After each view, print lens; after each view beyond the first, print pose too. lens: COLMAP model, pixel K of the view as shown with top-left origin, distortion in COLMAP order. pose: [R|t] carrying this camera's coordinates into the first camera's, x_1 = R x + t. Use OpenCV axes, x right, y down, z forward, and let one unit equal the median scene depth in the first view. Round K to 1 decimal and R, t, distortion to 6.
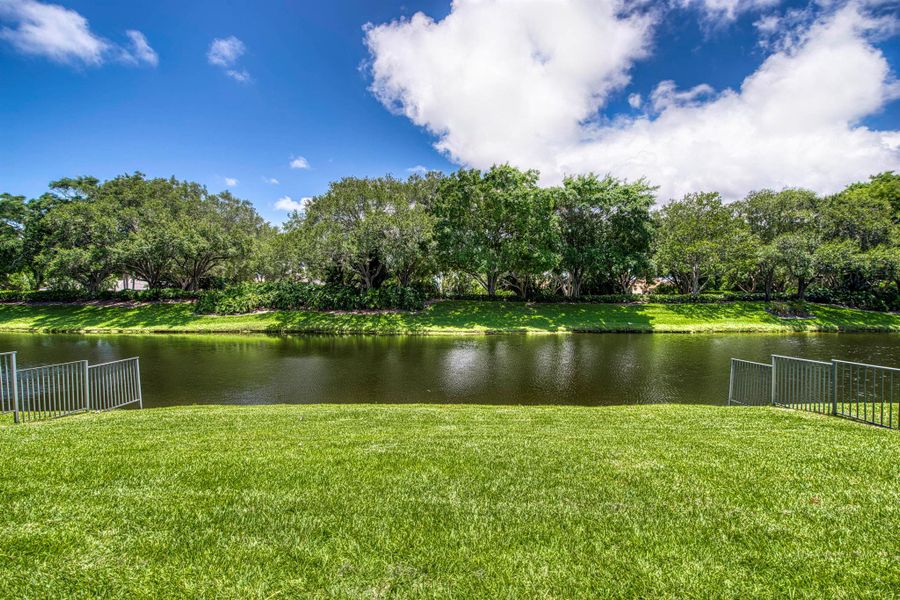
lens RADIAL K [[385.2, 0, 458.9], [0, 385.2, 308.7], [0, 0, 1]] dist [-0.000810, -0.010918]
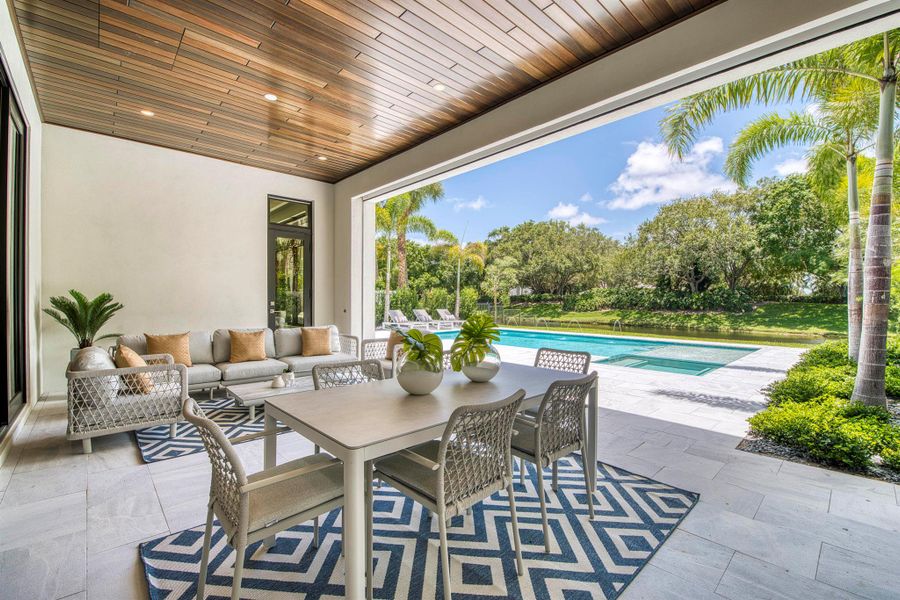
lens RADIAL K [[387.2, 0, 460.0], [0, 387.2, 303.8], [0, 0, 1]] dist [-0.000663, -0.009841]
pose [[0.678337, 0.006010, -0.734726, 0.149407], [-0.021513, 0.999700, -0.011685, 0.011947], [0.734436, 0.023732, 0.678263, -0.314863]]
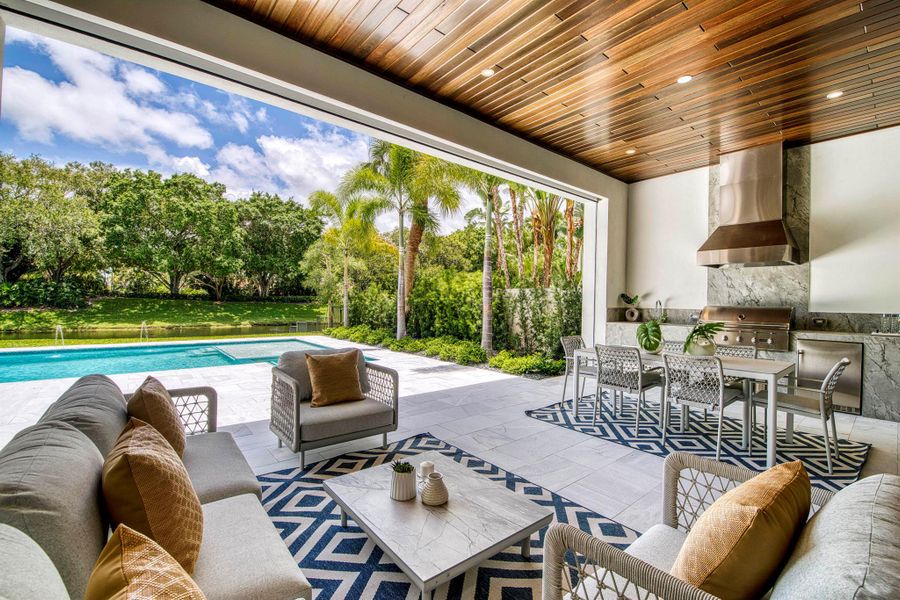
lens RADIAL K [[387.2, 0, 460.0], [0, 387.2, 303.8], [0, 0, 1]] dist [-0.000663, -0.009841]
pose [[0.769363, 0.007784, 0.638765, 0.014616], [0.002649, 0.999878, -0.015376, 0.011493], [-0.638807, 0.013522, 0.769248, -0.317273]]
